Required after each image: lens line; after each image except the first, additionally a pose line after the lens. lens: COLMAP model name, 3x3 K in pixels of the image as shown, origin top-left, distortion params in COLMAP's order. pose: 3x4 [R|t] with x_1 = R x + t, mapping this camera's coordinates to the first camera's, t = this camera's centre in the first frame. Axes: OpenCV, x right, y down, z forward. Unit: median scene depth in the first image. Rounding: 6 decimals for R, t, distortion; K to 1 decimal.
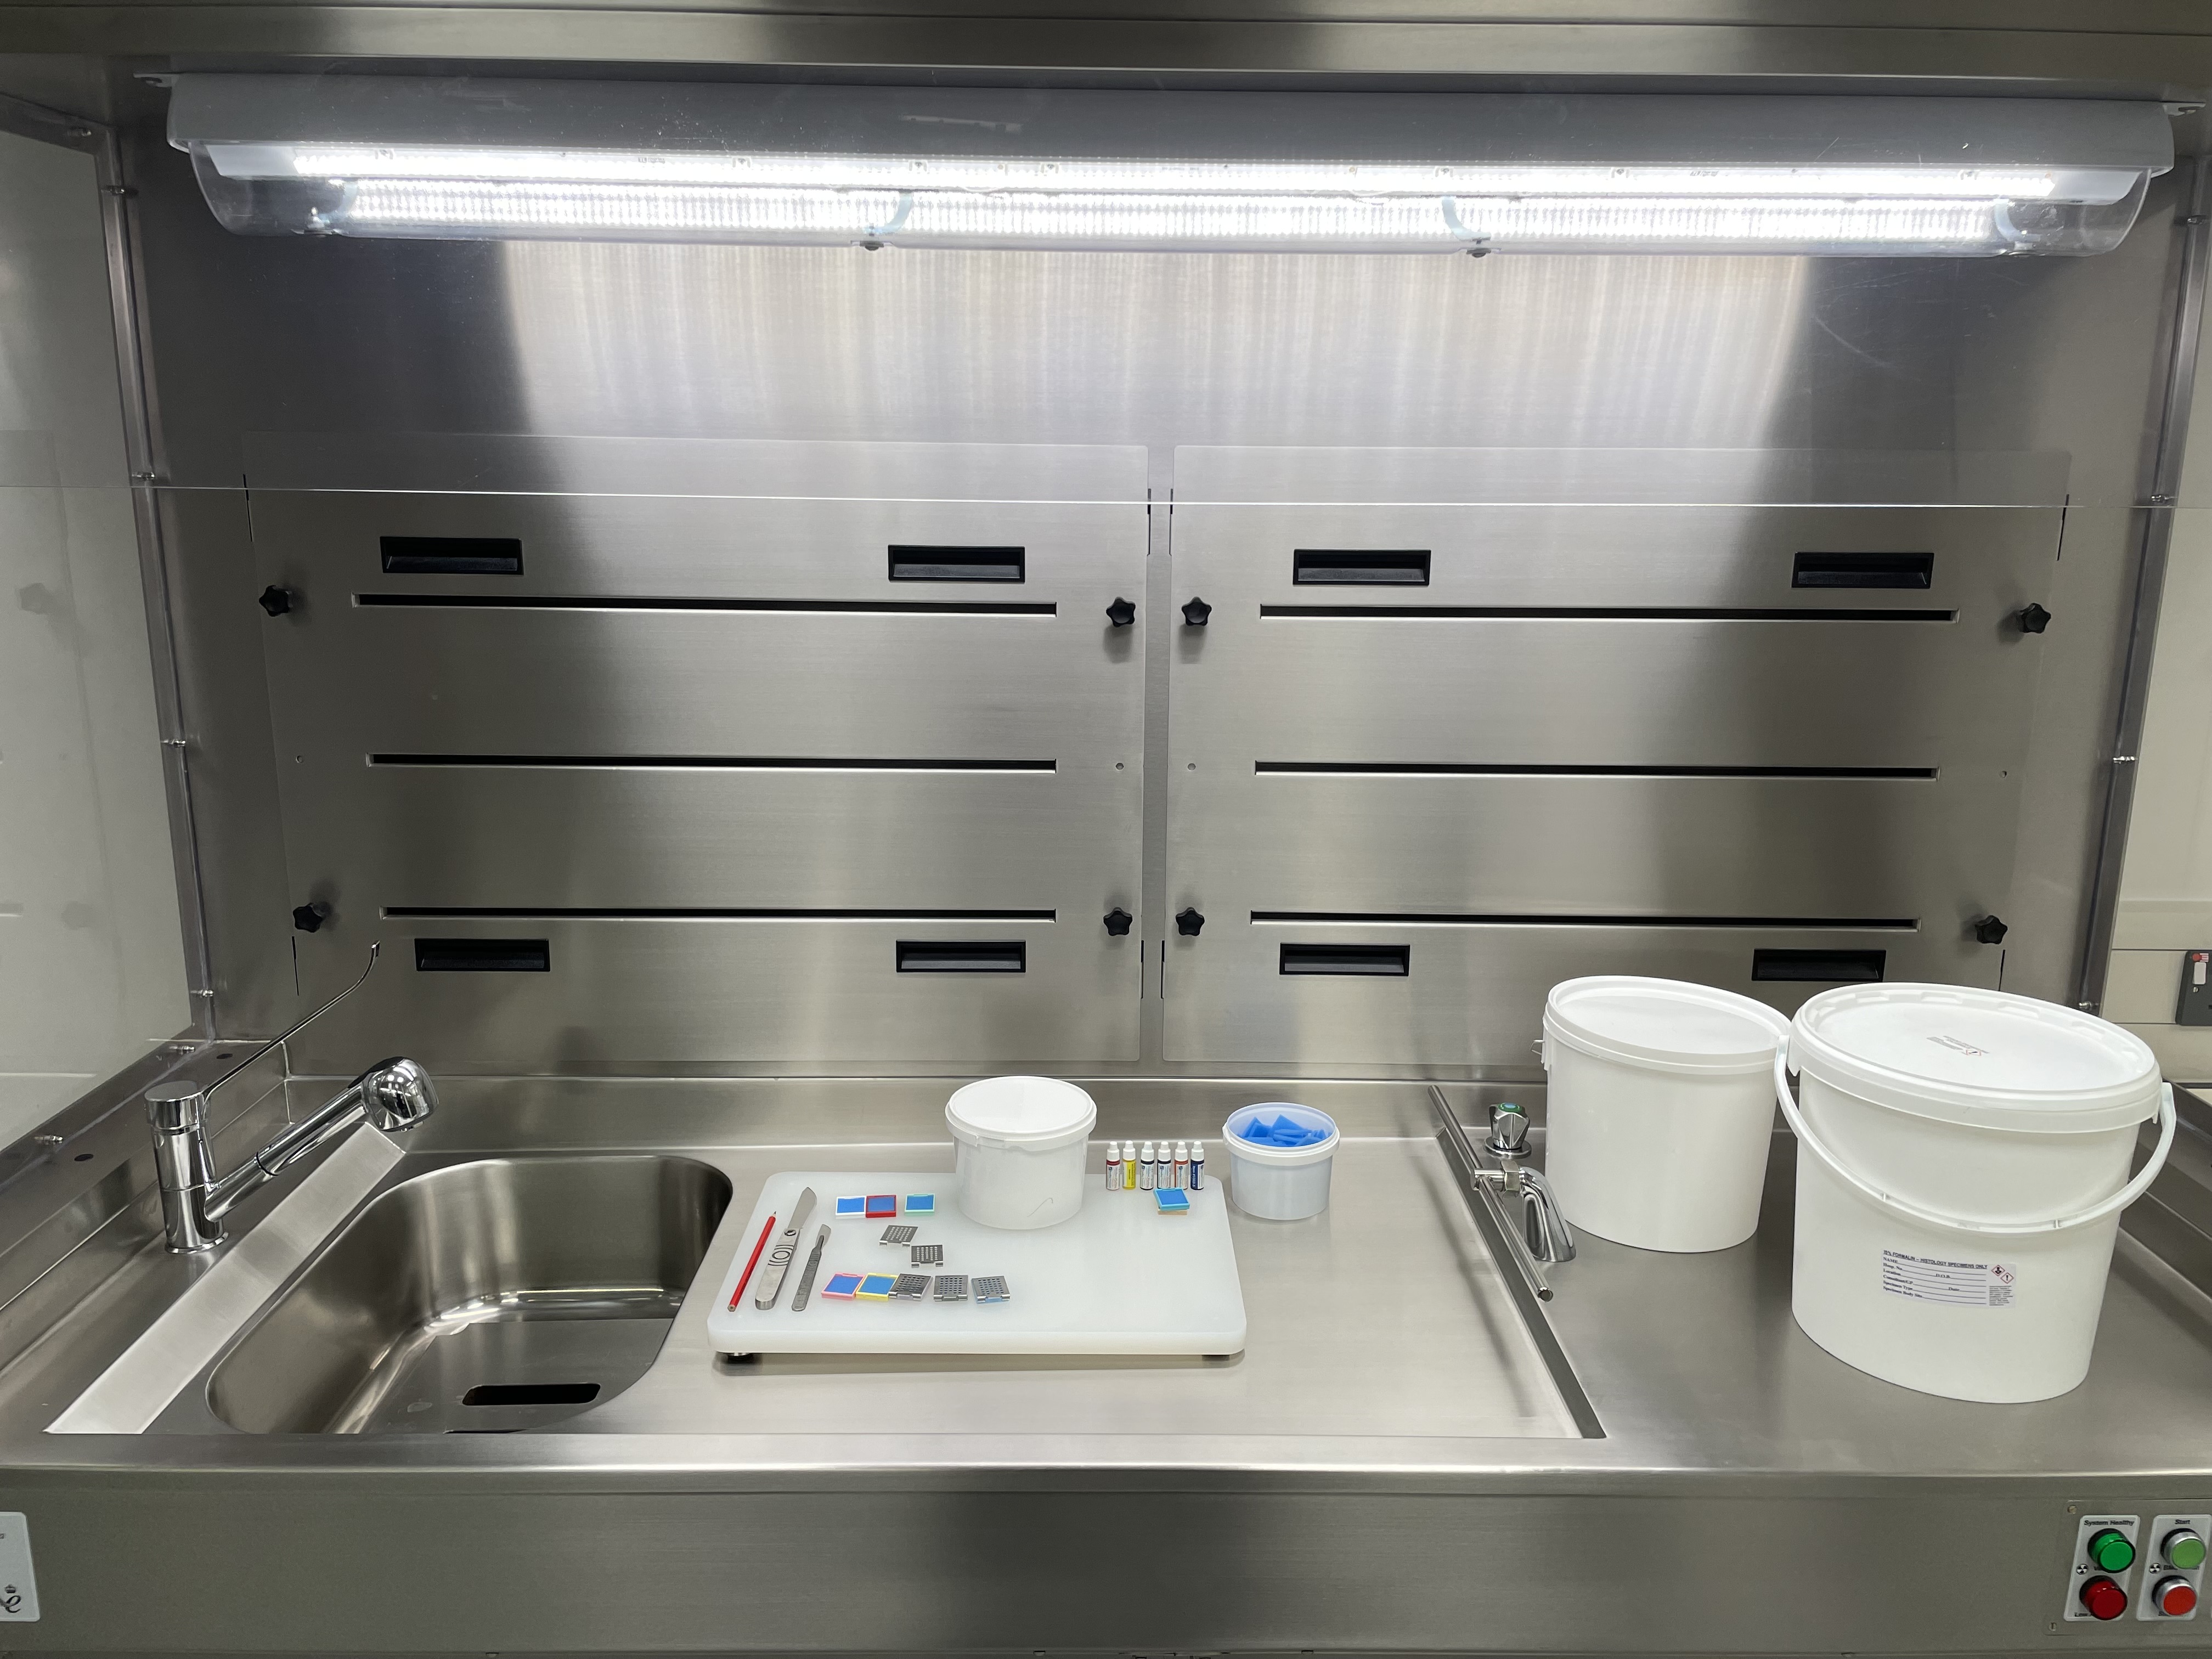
lens RADIAL K [[1733.9, 0, 1132.7], [0, 1733.9, 851.1], [0, 0, 1]] dist [0.058425, -0.001257]
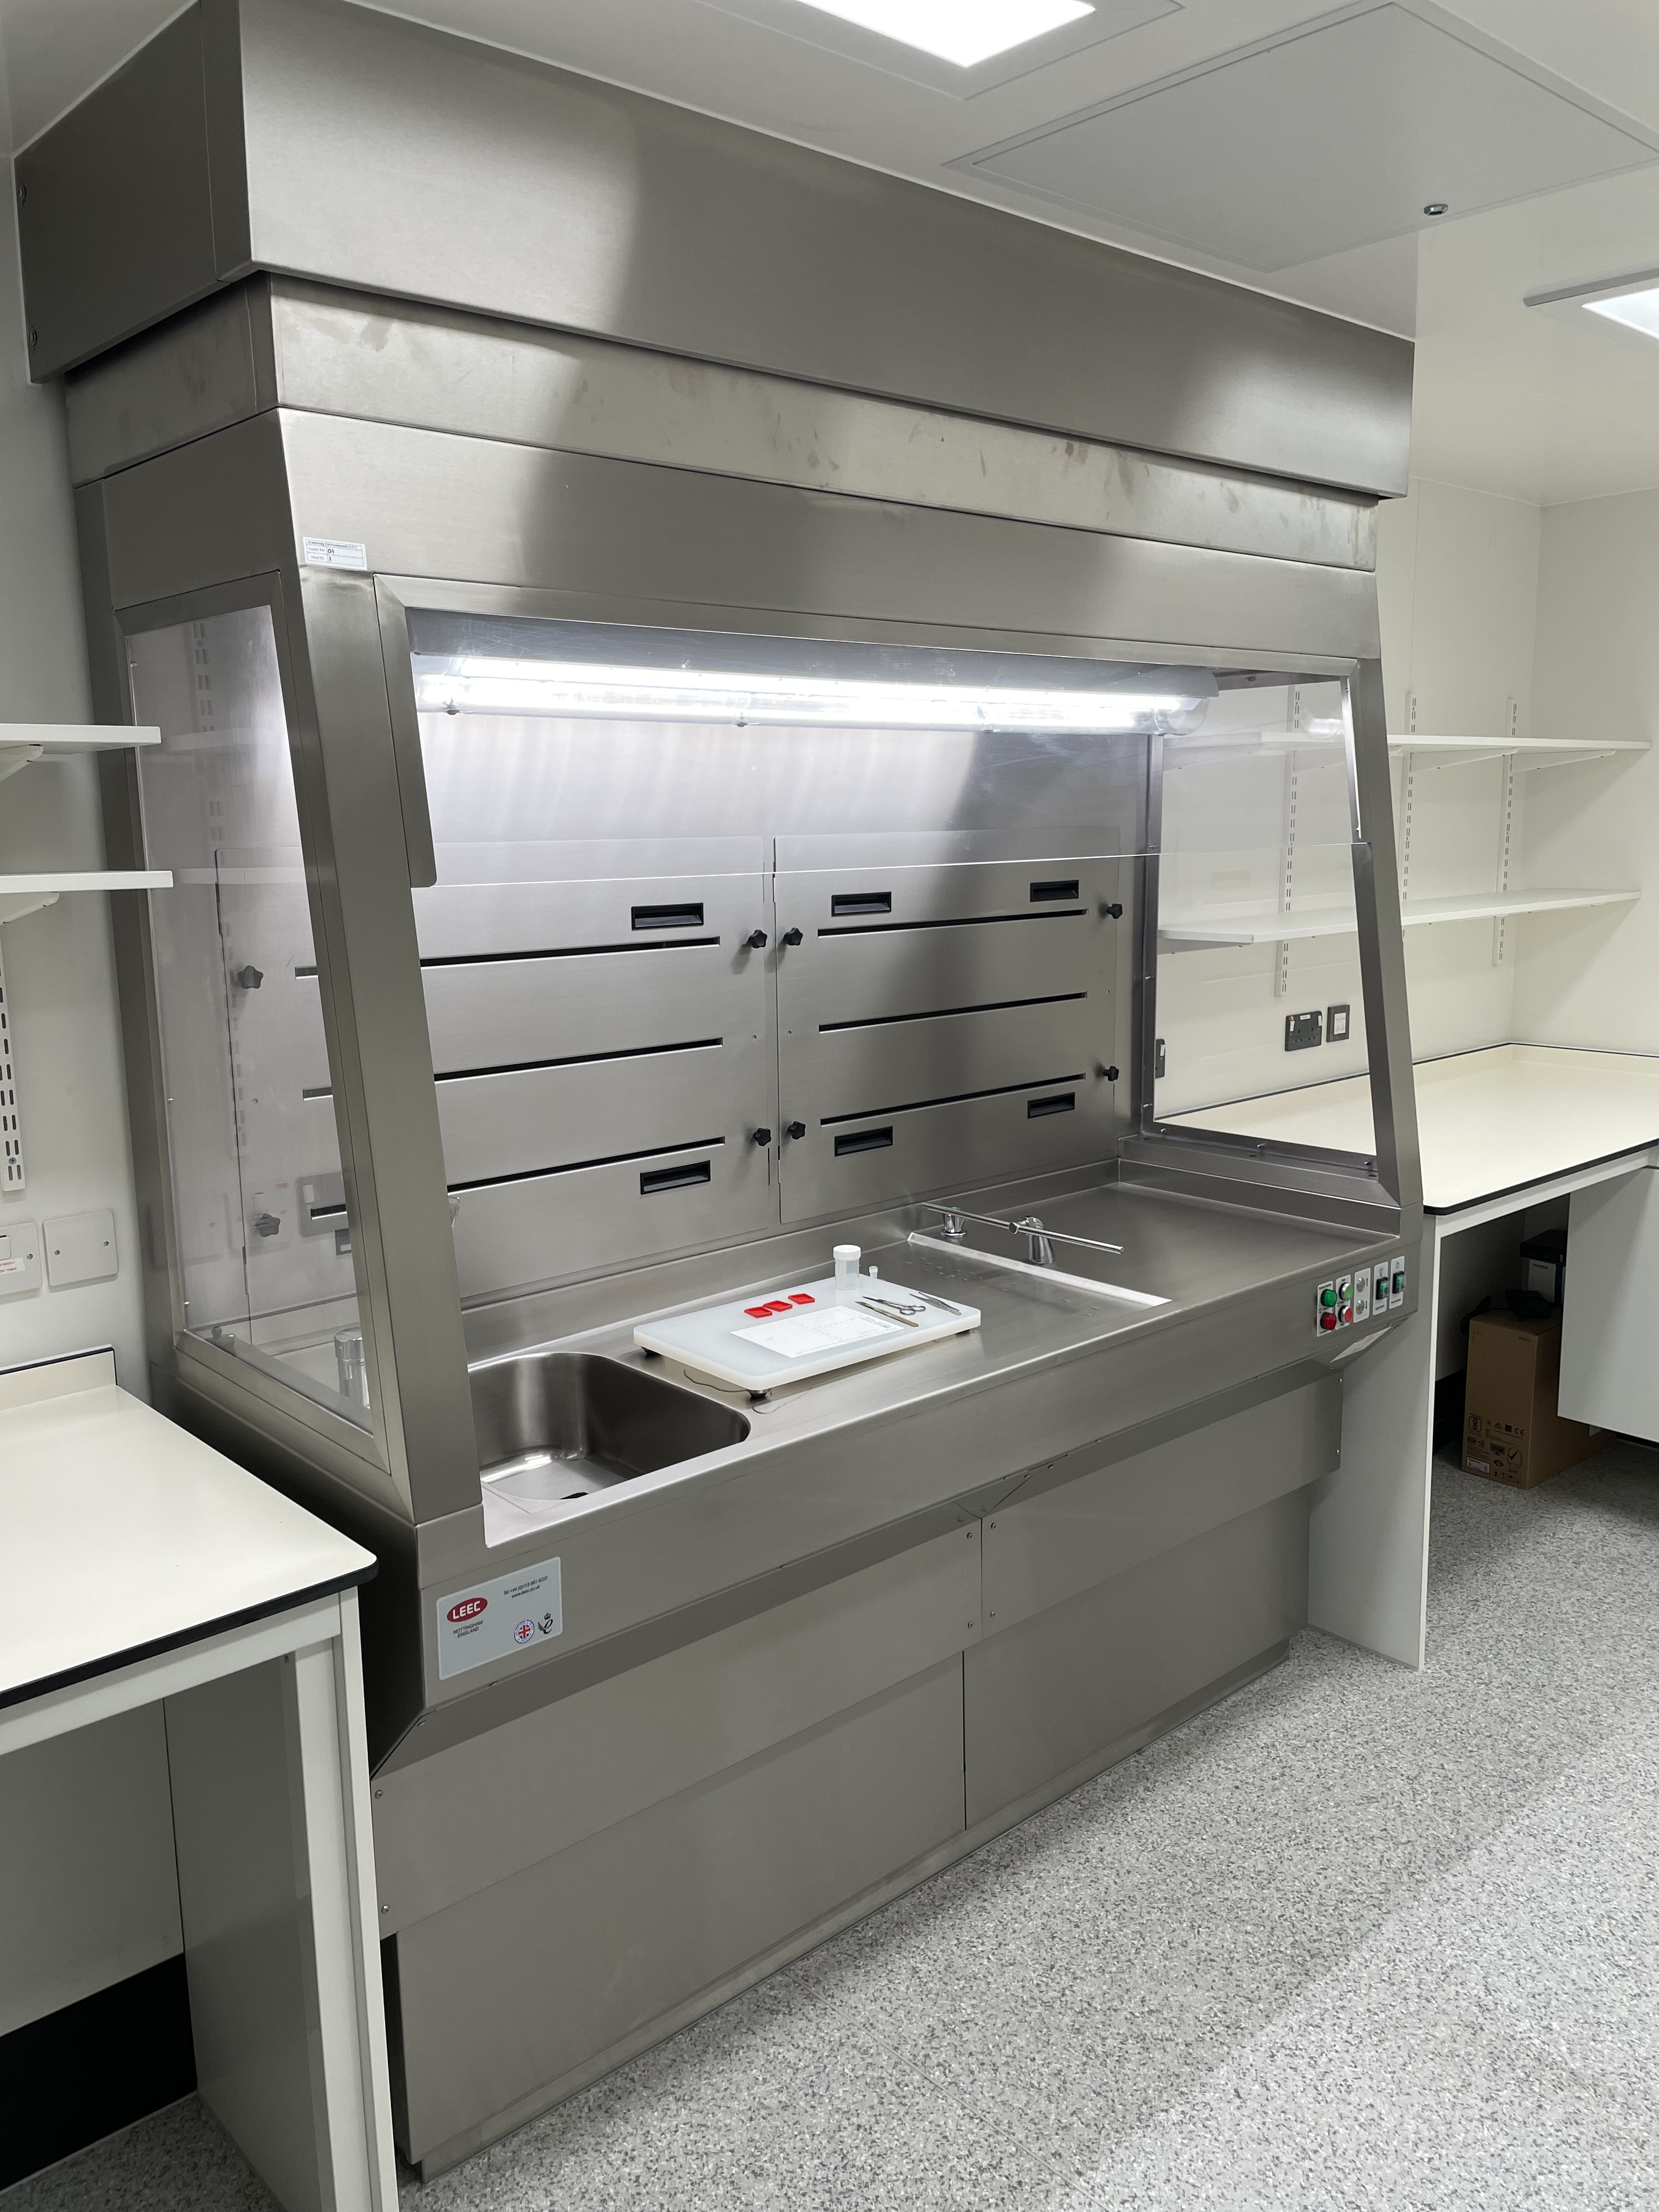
lens RADIAL K [[1733.9, 0, 829.5], [0, 1733.9, 1106.0], [0, 0, 1]] dist [0.058425, -0.001257]
pose [[0.740437, -0.132678, 0.658900, -1.026062], [0.178146, 0.984002, -0.002049, 0.028517], [-0.648087, 0.118898, 0.752228, -0.227128]]
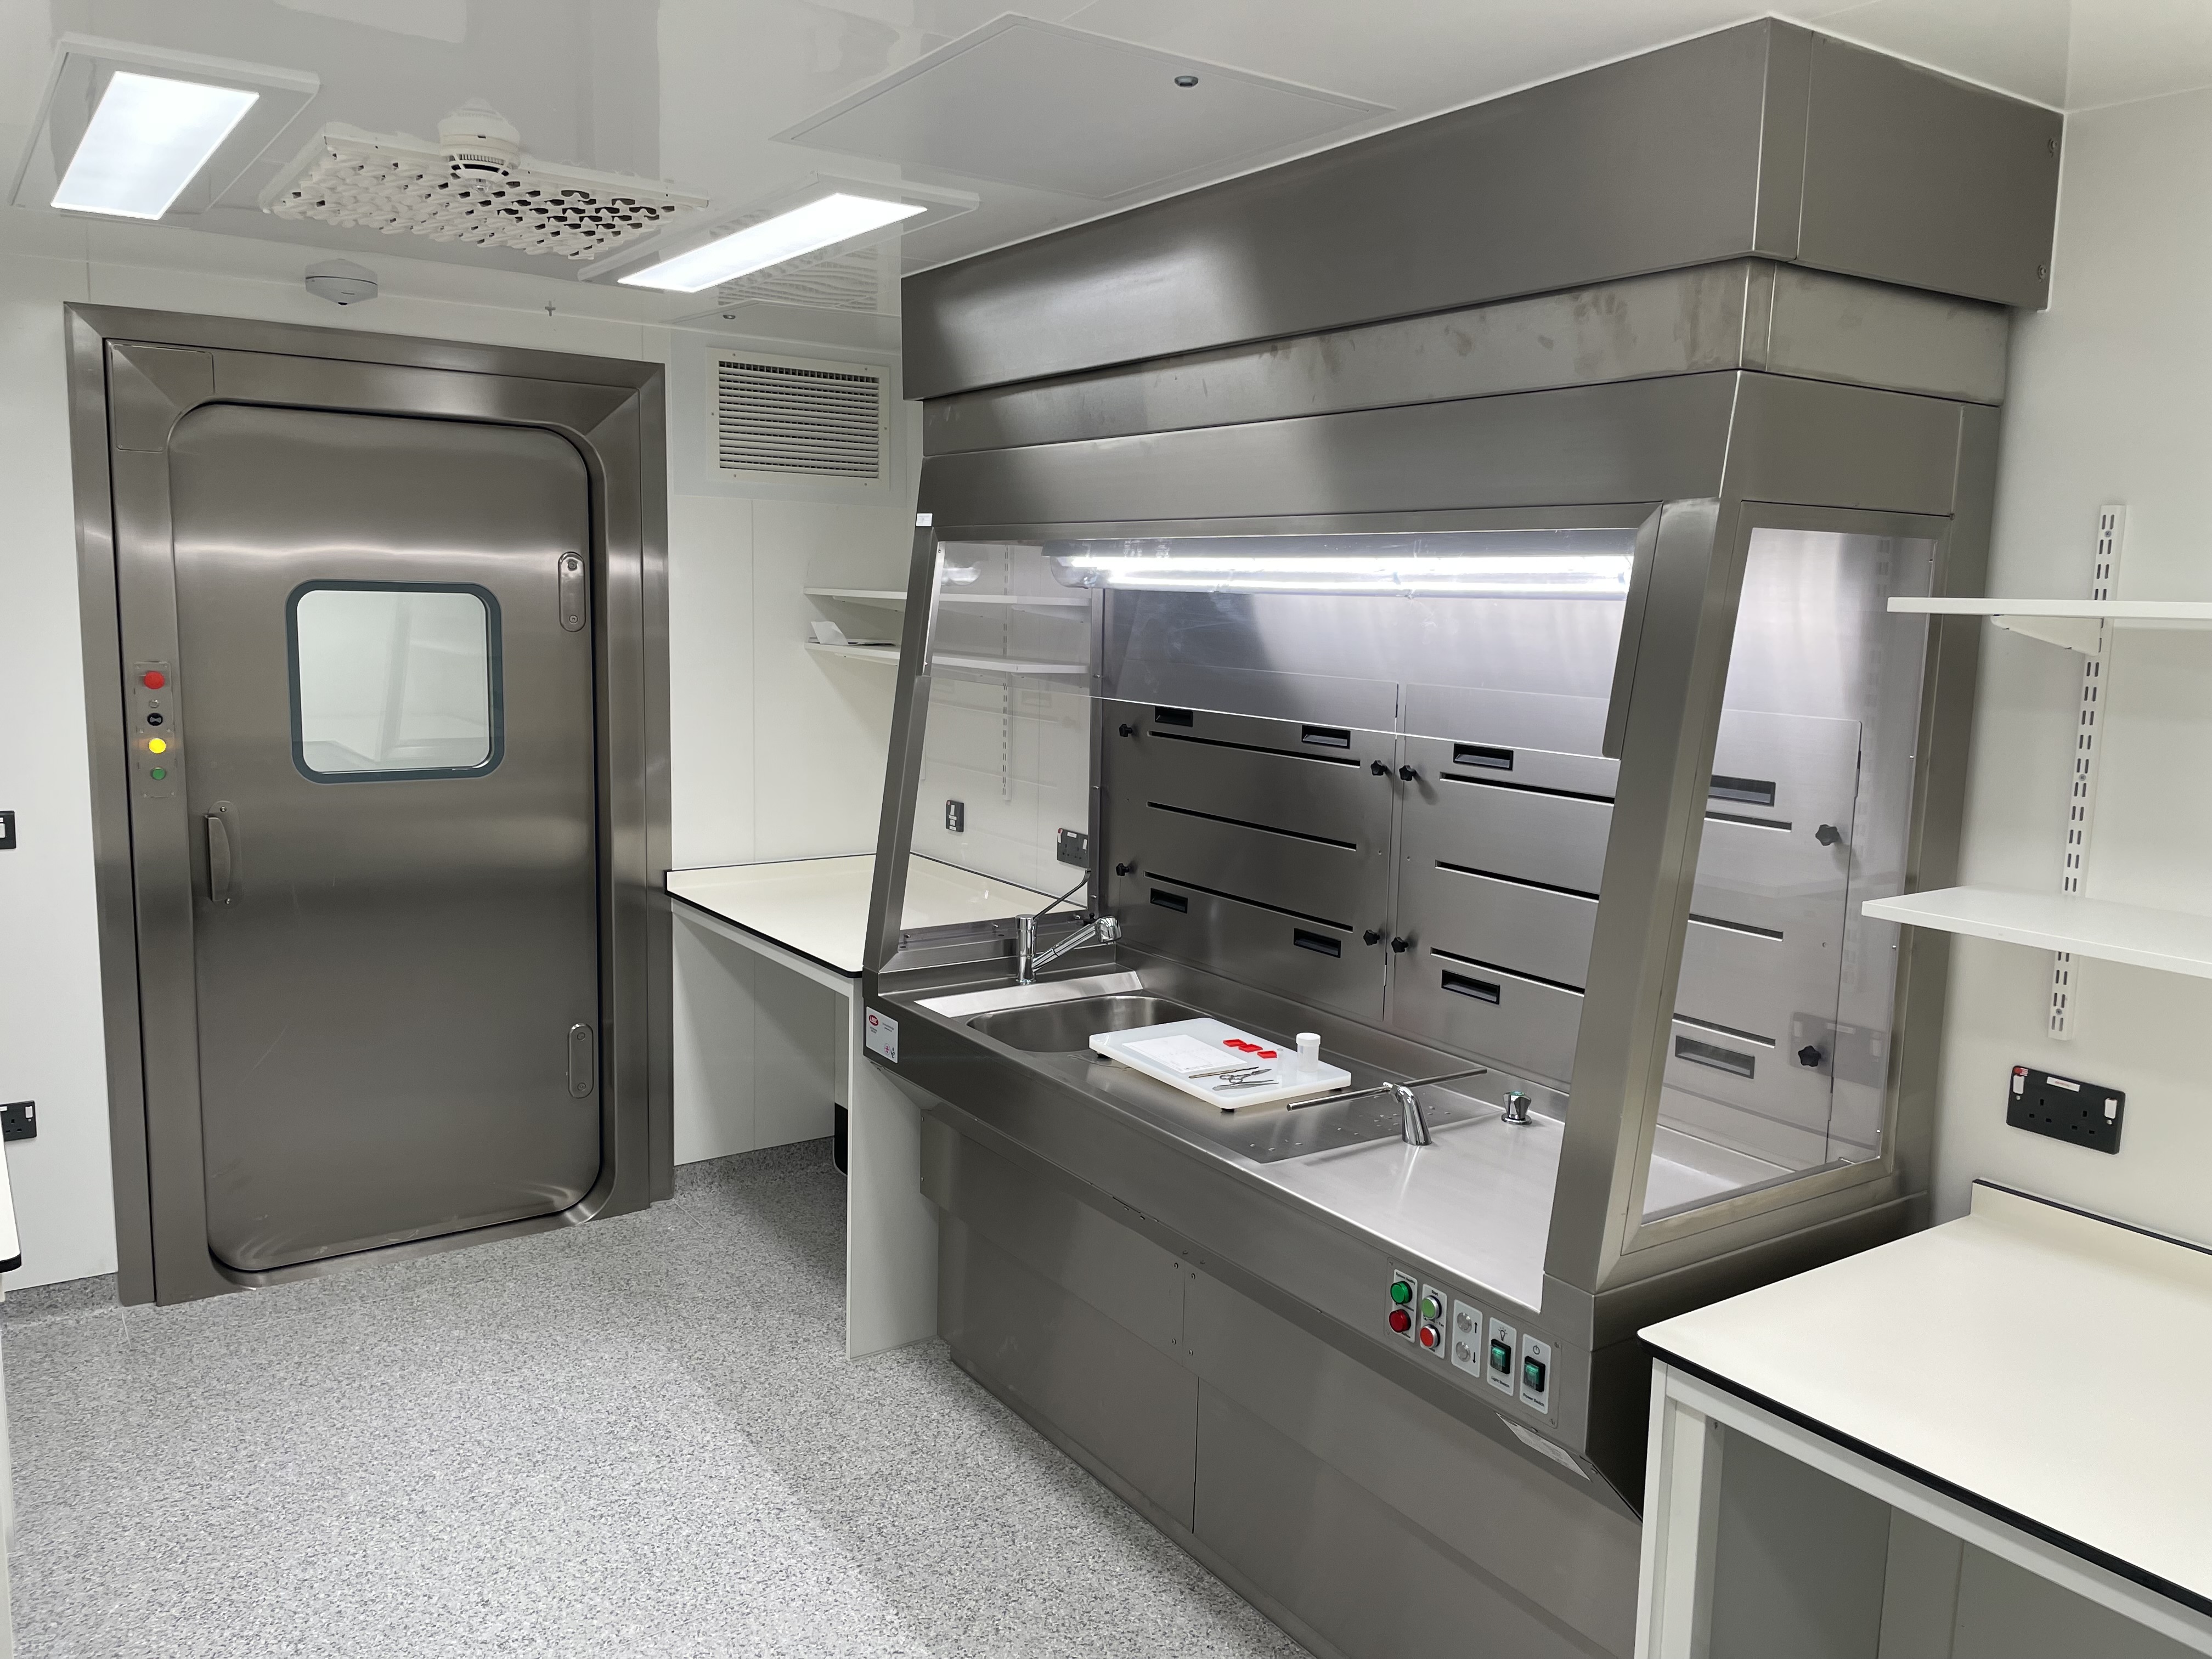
lens RADIAL K [[1678.0, 0, 1106.0], [0, 1678.0, 829.5], [0, 0, 1]] dist [0.052983, -0.089947]
pose [[0.536894, 0.115636, -0.835687, 1.341343], [-0.222599, 0.974876, -0.008115, 0.006363], [0.813753, 0.190380, 0.549146, -0.219508]]
